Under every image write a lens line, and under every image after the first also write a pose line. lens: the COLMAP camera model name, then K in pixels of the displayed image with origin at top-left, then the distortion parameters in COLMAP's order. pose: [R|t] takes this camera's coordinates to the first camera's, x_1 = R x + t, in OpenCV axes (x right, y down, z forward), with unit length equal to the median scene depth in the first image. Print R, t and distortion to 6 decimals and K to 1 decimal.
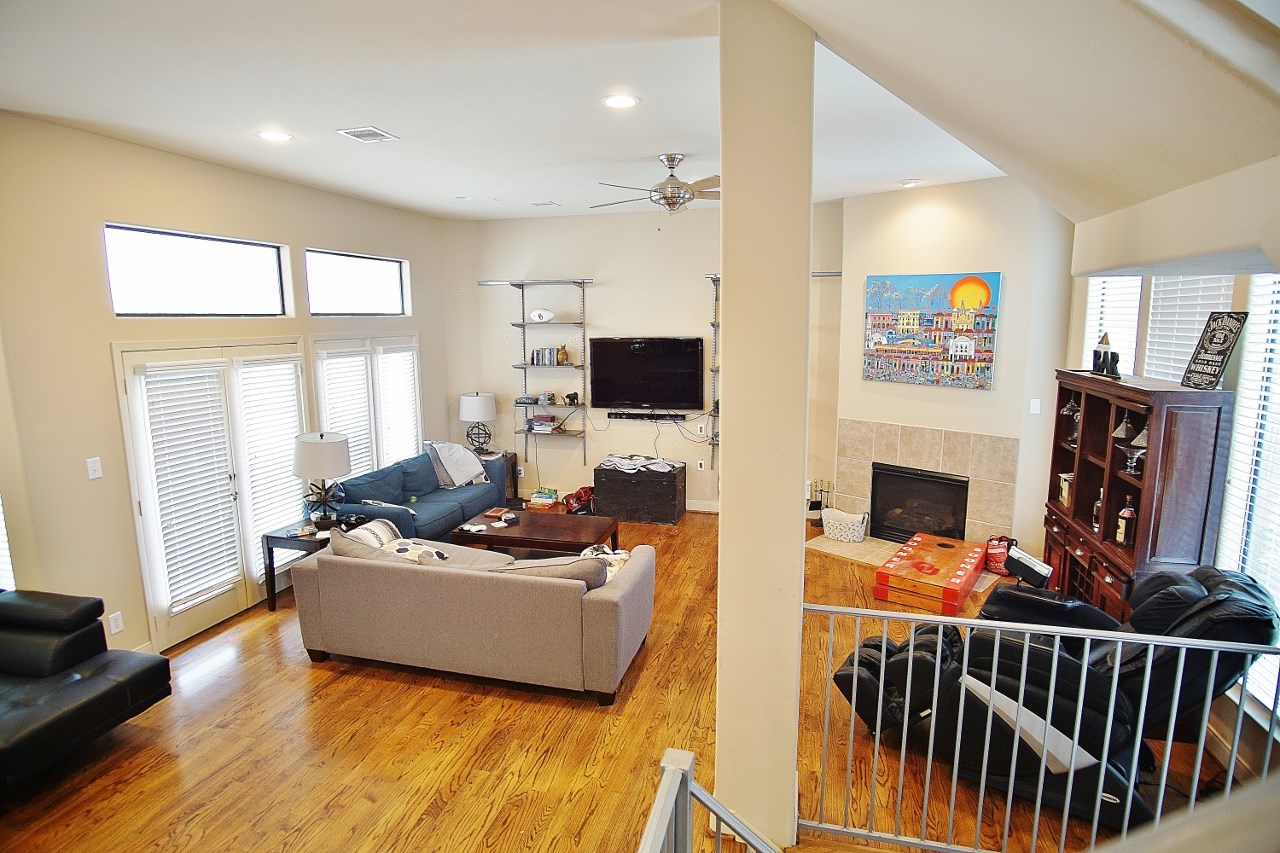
lens RADIAL K [[684.9, 0, 631.3], [0, 684.9, 419.5], [0, 0, 1]] dist [-0.031511, 0.007032]
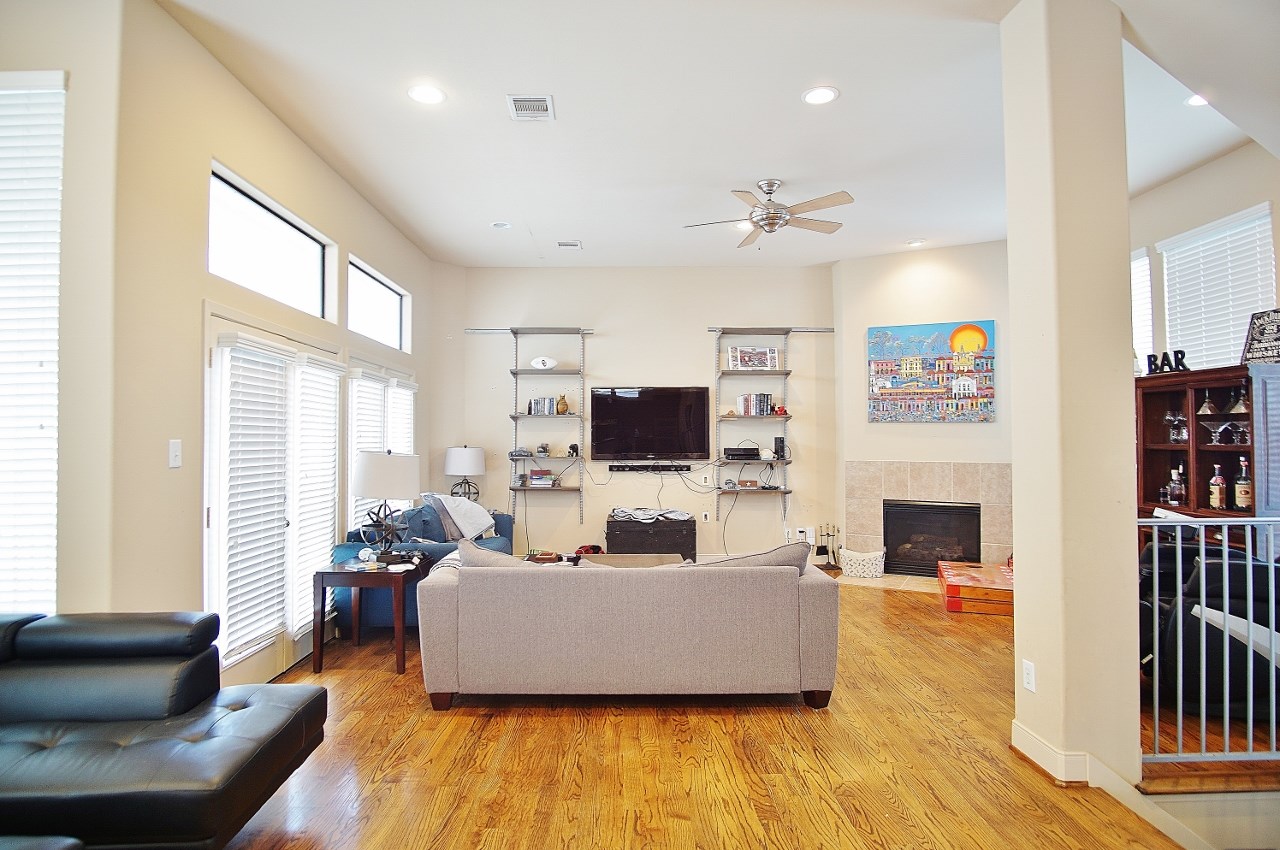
lens RADIAL K [[684.9, 0, 639.8], [0, 684.9, 415.5], [0, 0, 1]] dist [-0.031511, 0.007032]
pose [[0.961915, 0.015025, 0.272936, -0.305124], [0.034819, 0.983620, -0.176860, 0.110386], [-0.271122, 0.179628, 0.945635, 0.082384]]
